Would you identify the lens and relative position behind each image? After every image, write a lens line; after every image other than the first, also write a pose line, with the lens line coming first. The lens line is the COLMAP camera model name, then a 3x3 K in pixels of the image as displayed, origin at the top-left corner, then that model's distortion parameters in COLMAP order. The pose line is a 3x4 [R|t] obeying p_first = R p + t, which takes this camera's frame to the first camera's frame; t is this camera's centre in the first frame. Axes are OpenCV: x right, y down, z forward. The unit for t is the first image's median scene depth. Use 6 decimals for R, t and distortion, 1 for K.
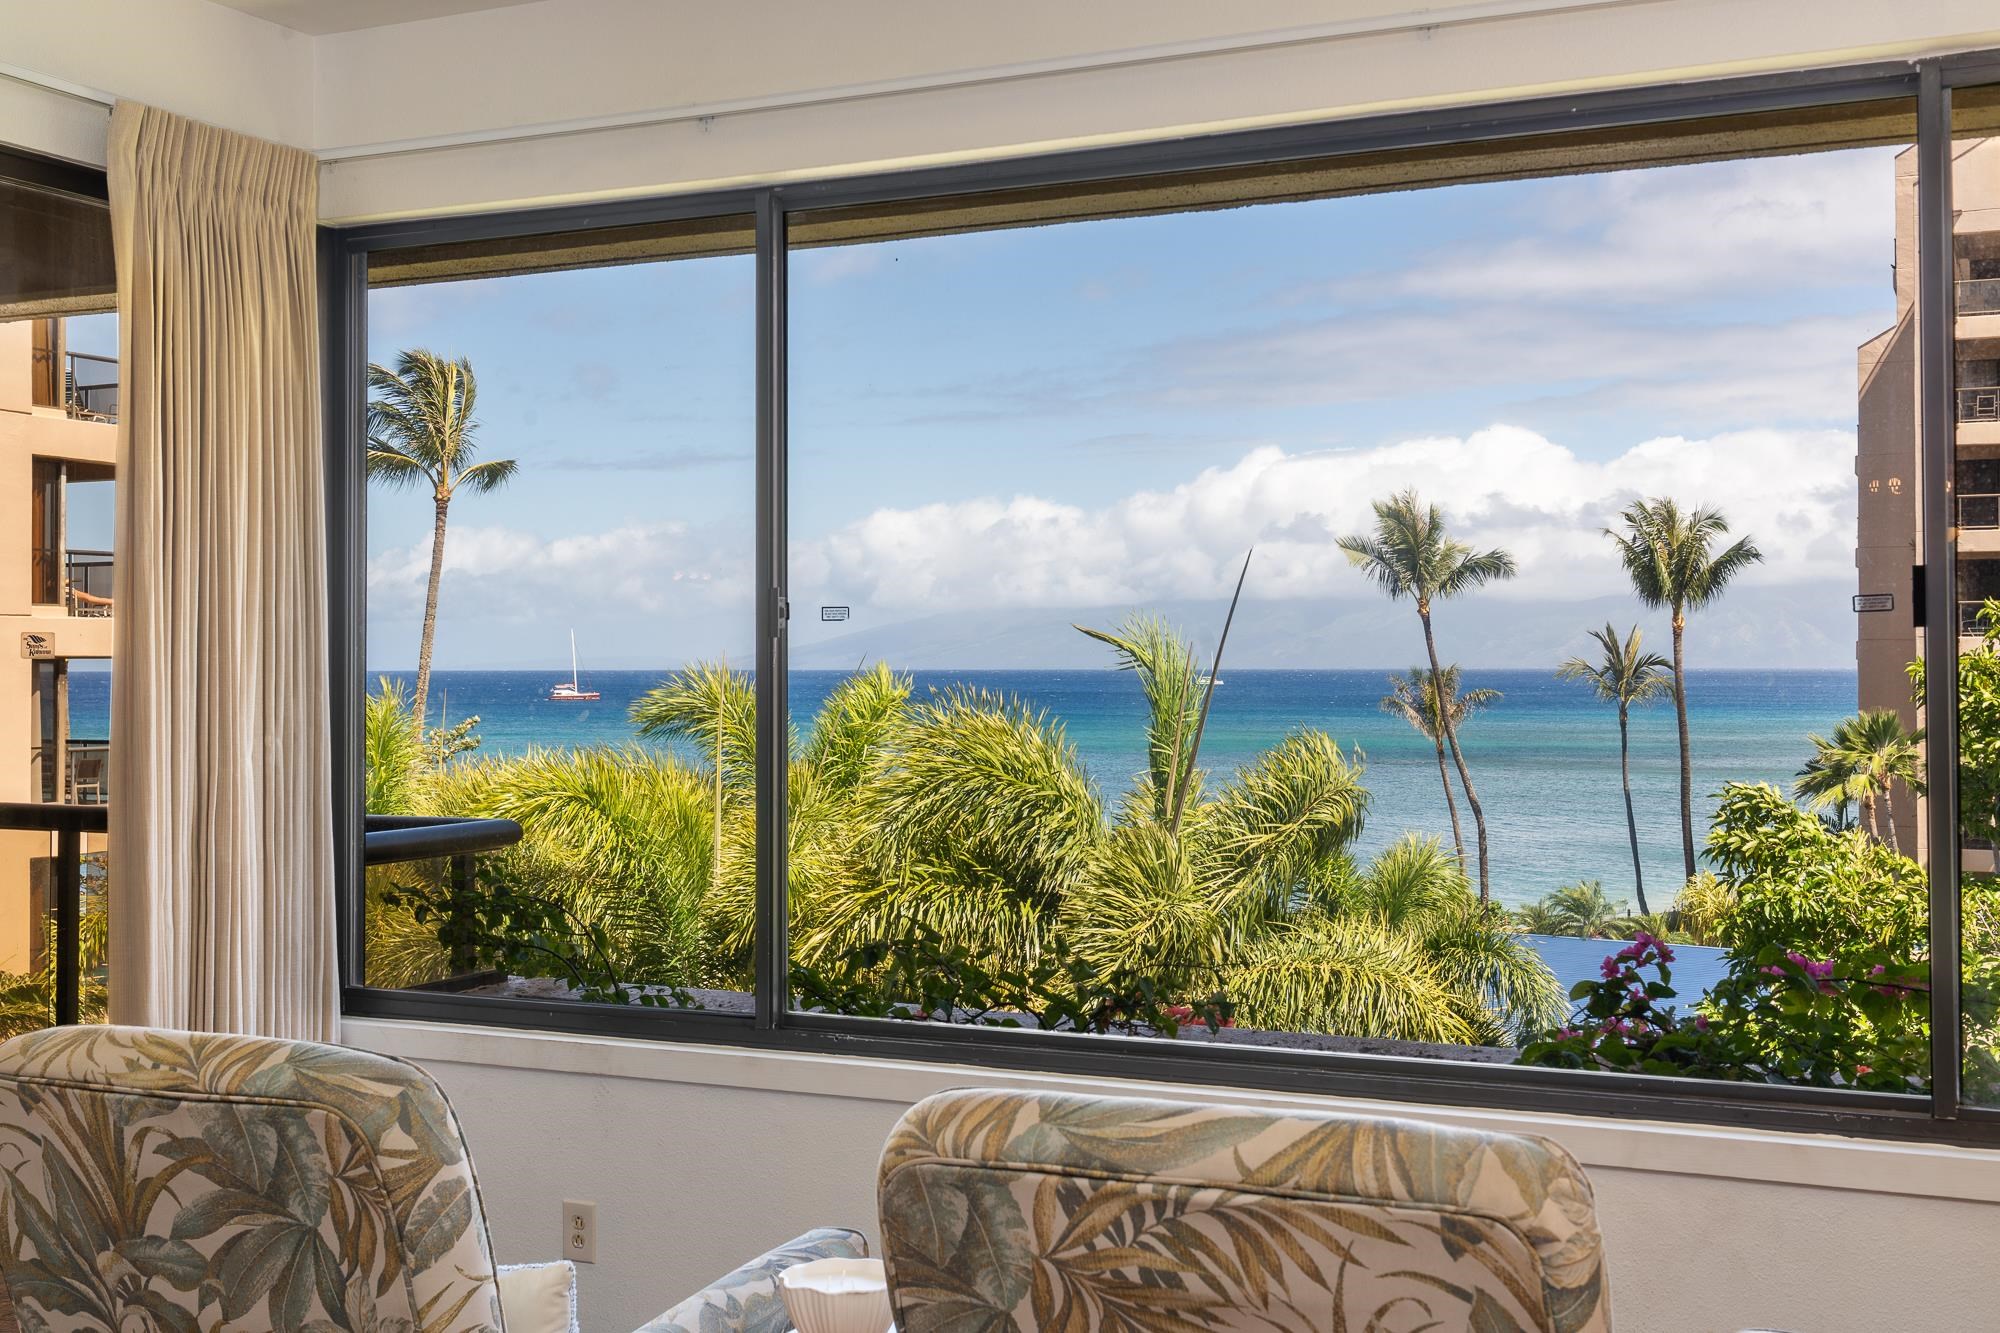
lens RADIAL K [[2225.7, 0, 983.2], [0, 2225.7, 650.7], [0, 0, 1]] dist [-0.007417, 0.000000]
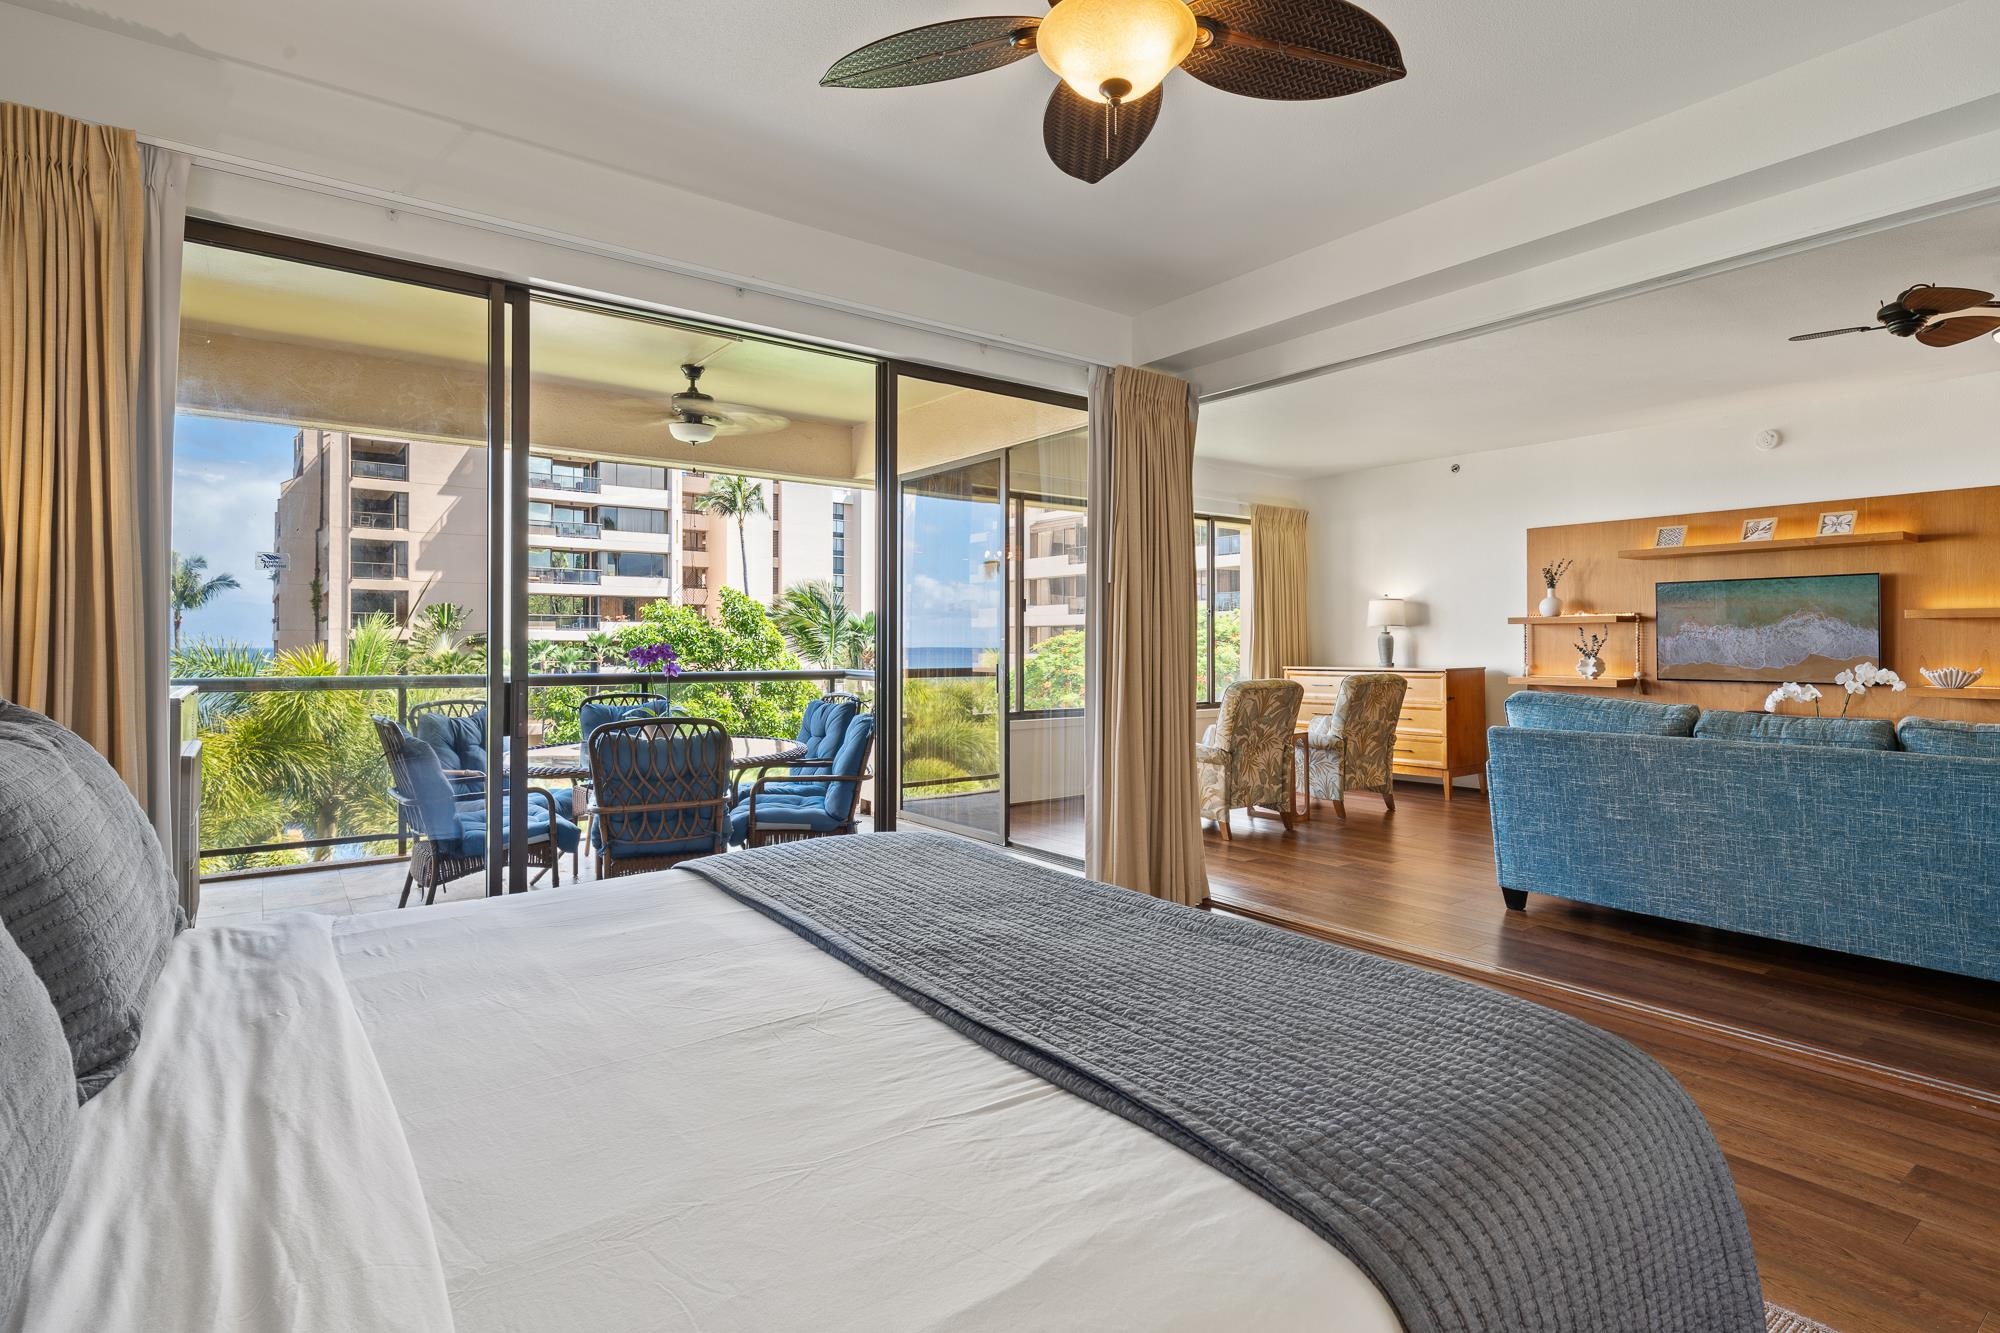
lens RADIAL K [[1001.6, 0, 1003.8], [0, 1001.6, 644.0], [0, 0, 1]] dist [0.001282, -0.000459]
pose [[0.464274, 0.003895, 0.885683, -0.214371], [-0.007620, 0.999971, -0.000403, 0.006526], [-0.885659, -0.006562, 0.464290, 0.030468]]
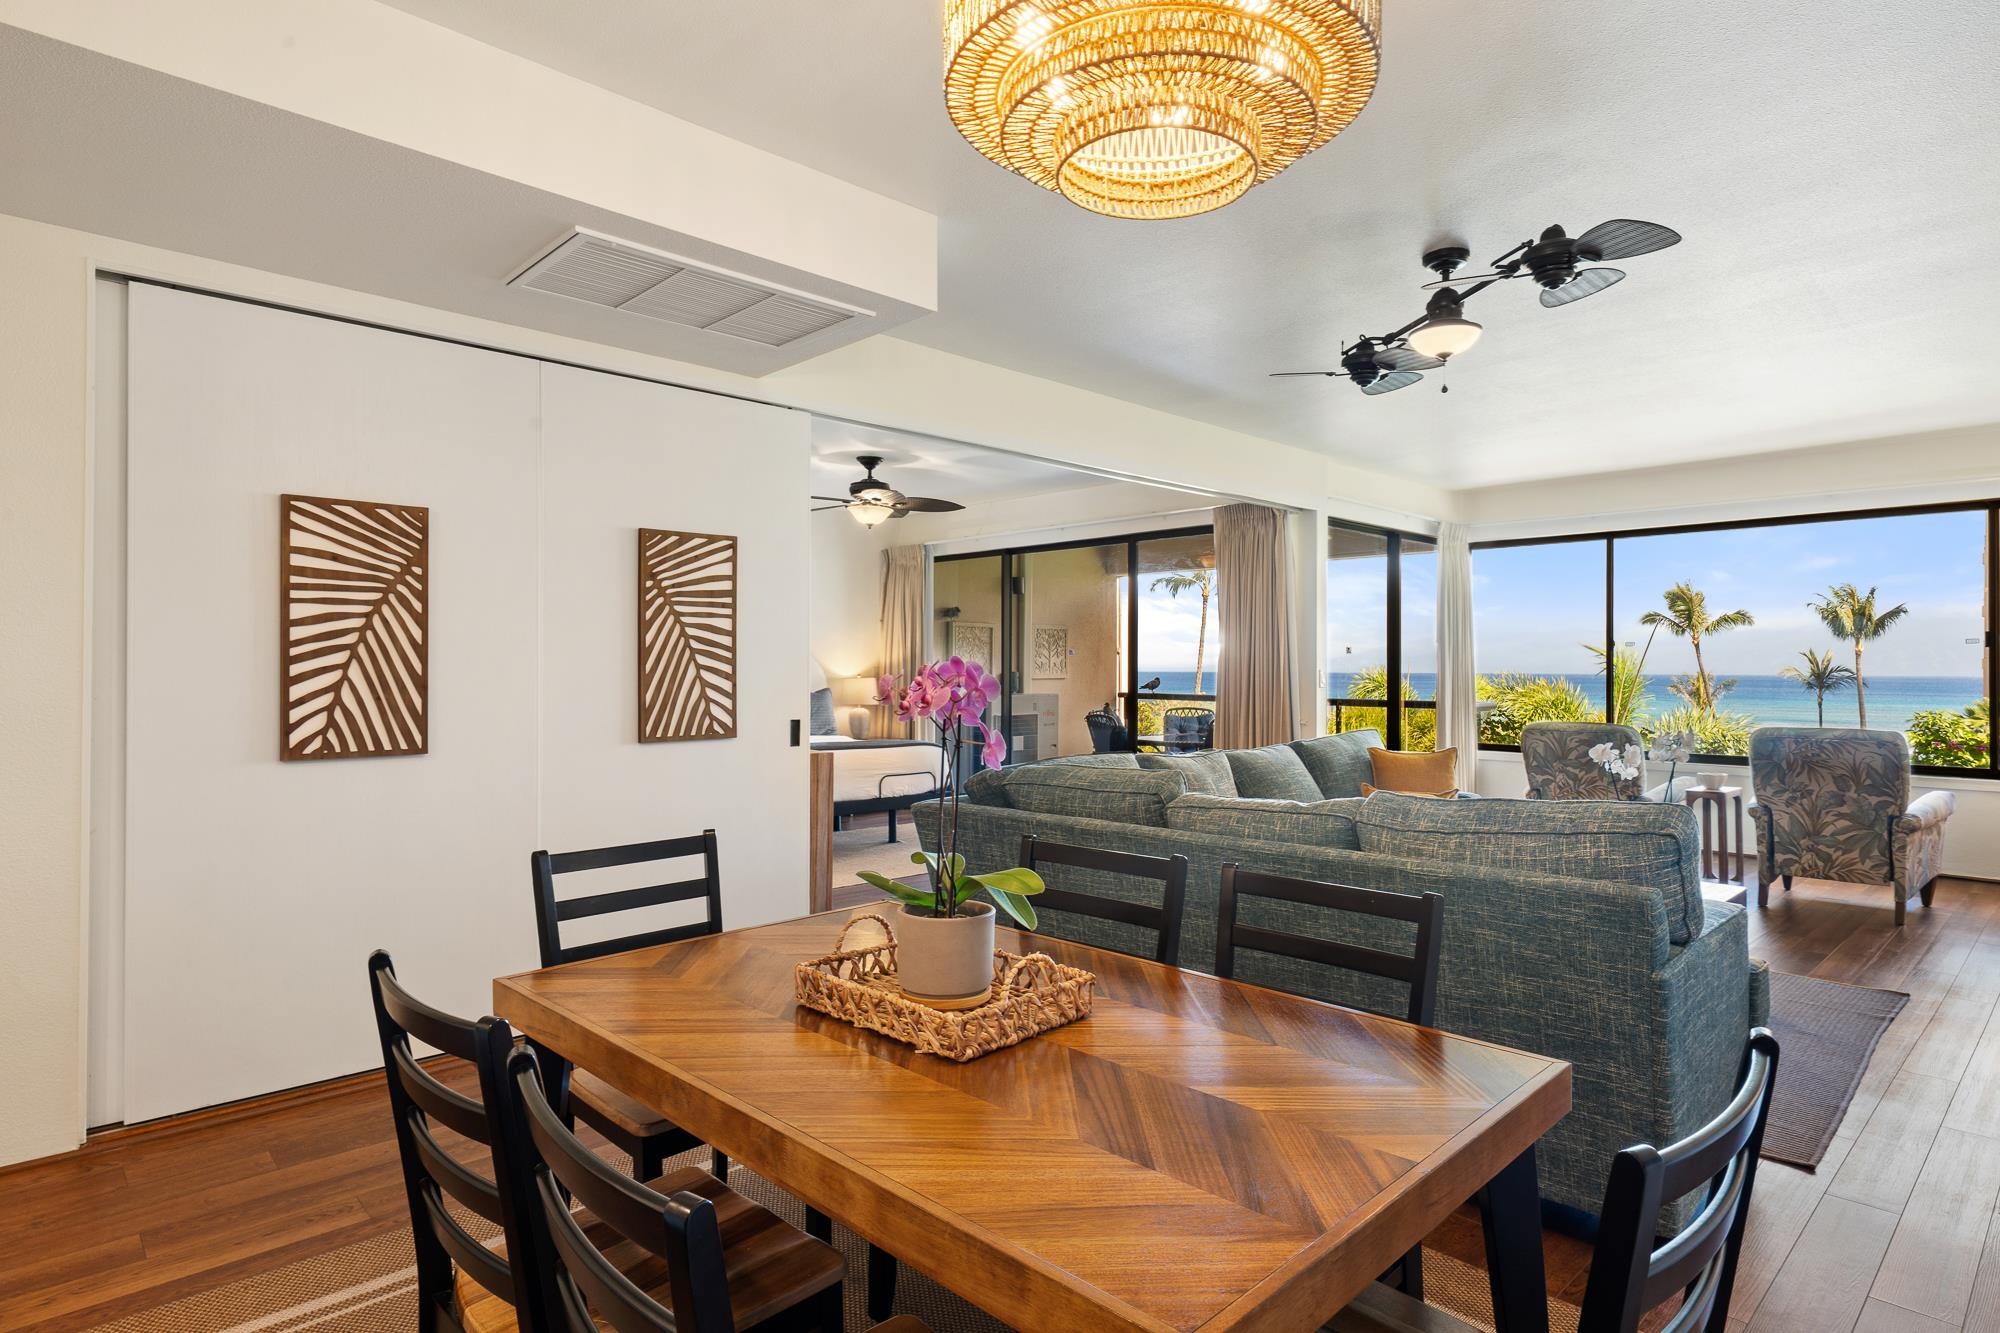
lens RADIAL K [[1041.8, 0, 1004.8], [0, 1041.8, 661.8], [0, 0, 1]] dist [-0.000482, -0.003752]
pose [[0.928427, 0.005047, -0.371480, -0.052361], [-0.004850, 0.999987, 0.001467, 0.002110], [0.371482, 0.000440, 0.928440, -0.138980]]
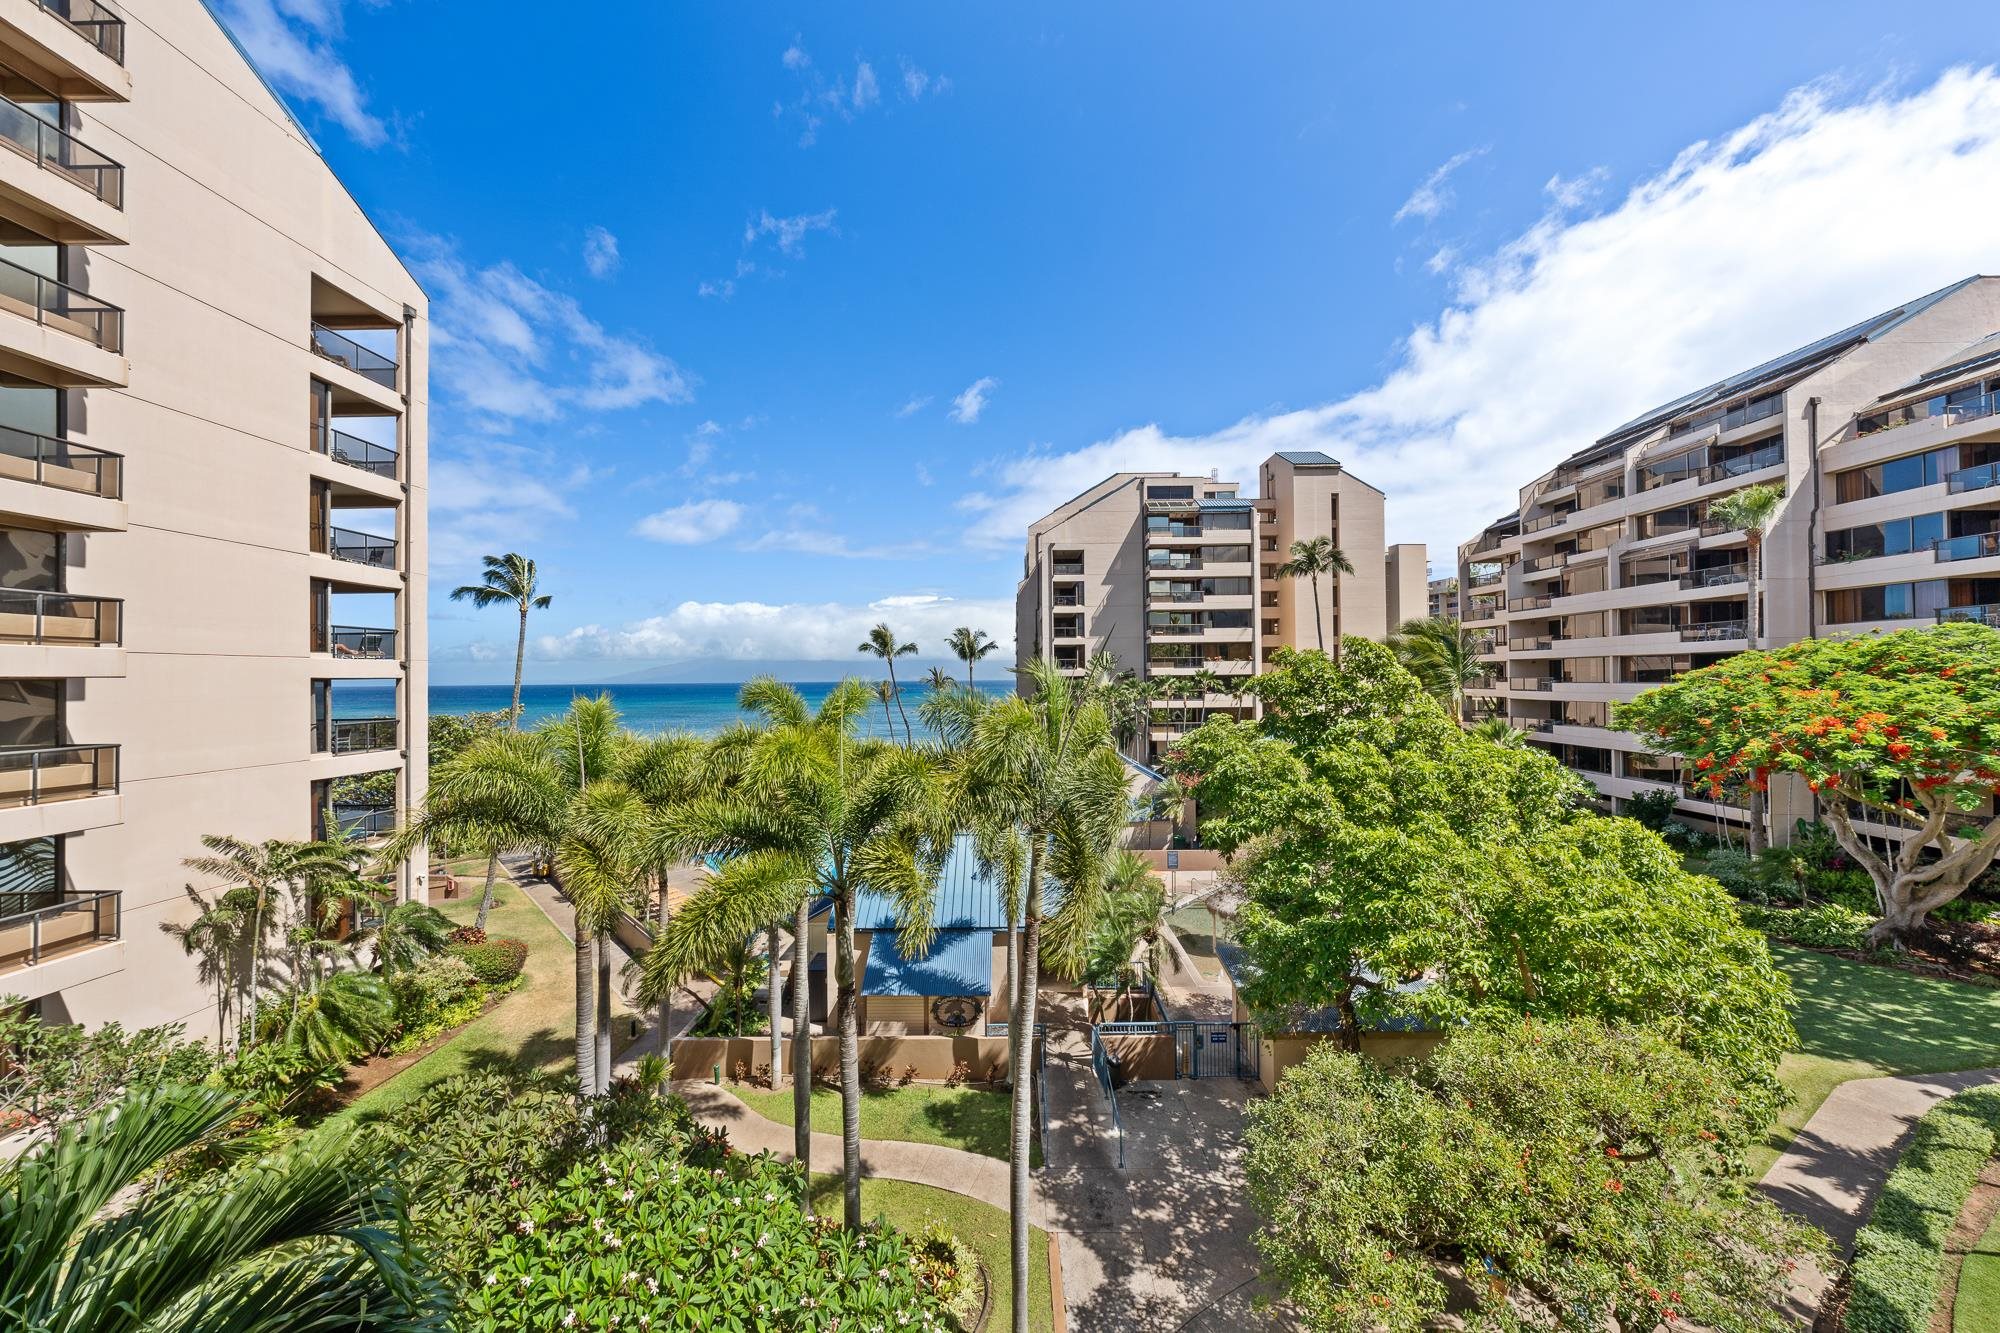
lens RADIAL K [[681.5, 0, 1003.4], [0, 681.5, 672.3], [0, 0, 1]] dist [-0.000350, 0.000196]
pose [[0.906425, -0.002477, 0.422360, -0.124657], [0.004597, 0.999981, -0.004002, 0.002332], [-0.422342, 0.005570, 0.906419, 0.189232]]
